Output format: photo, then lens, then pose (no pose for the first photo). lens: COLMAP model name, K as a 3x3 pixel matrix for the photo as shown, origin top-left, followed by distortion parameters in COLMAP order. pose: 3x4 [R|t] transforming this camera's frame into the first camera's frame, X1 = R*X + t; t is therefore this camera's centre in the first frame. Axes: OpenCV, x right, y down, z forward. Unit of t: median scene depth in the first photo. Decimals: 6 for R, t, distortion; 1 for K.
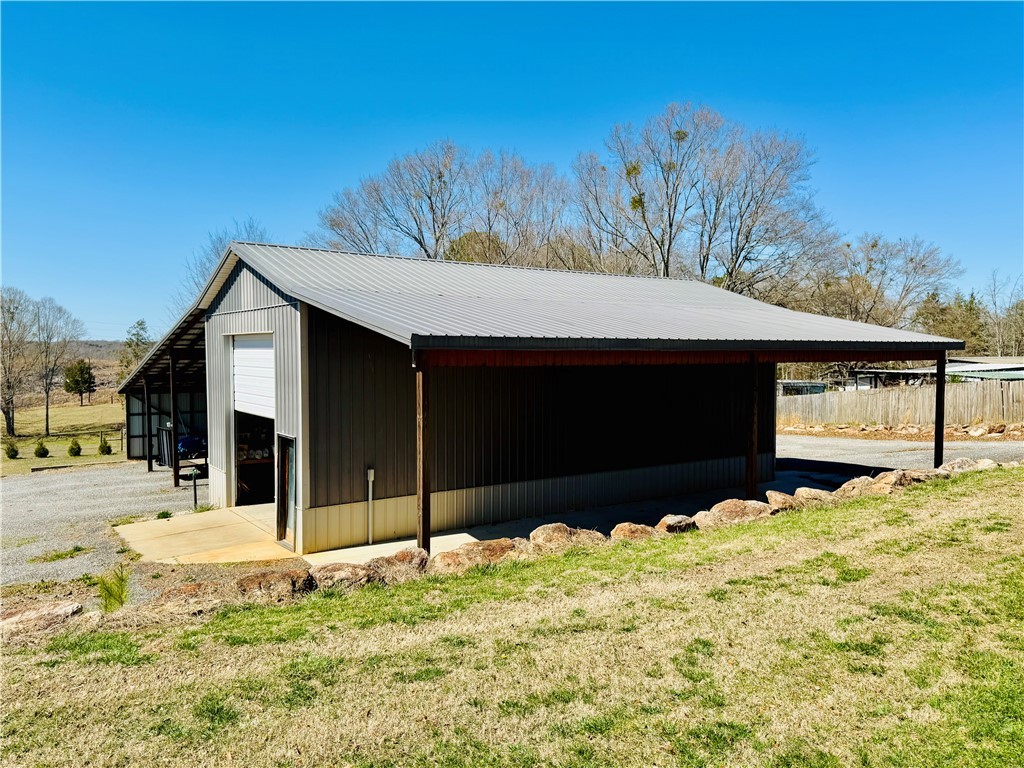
lens RADIAL K [[761.2, 0, 515.0], [0, 761.2, 382.3], [0, 0, 1]] dist [0.011554, 0.002316]
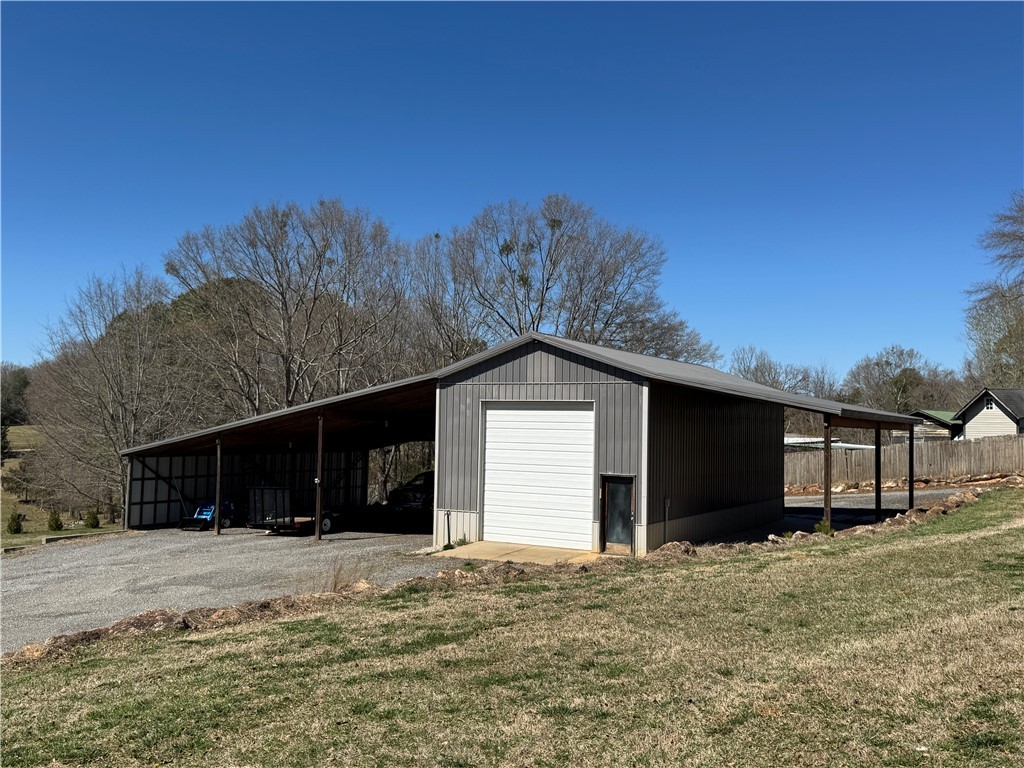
lens RADIAL K [[937.6, 0, 518.4], [0, 937.6, 385.8], [0, 0, 1]] dist [0.045531, 0.000000]
pose [[0.903216, 0.036753, 0.427611, -0.602691], [-0.000945, 0.996495, -0.083652, 0.026139], [-0.429186, 0.075151, 0.900084, -0.236019]]
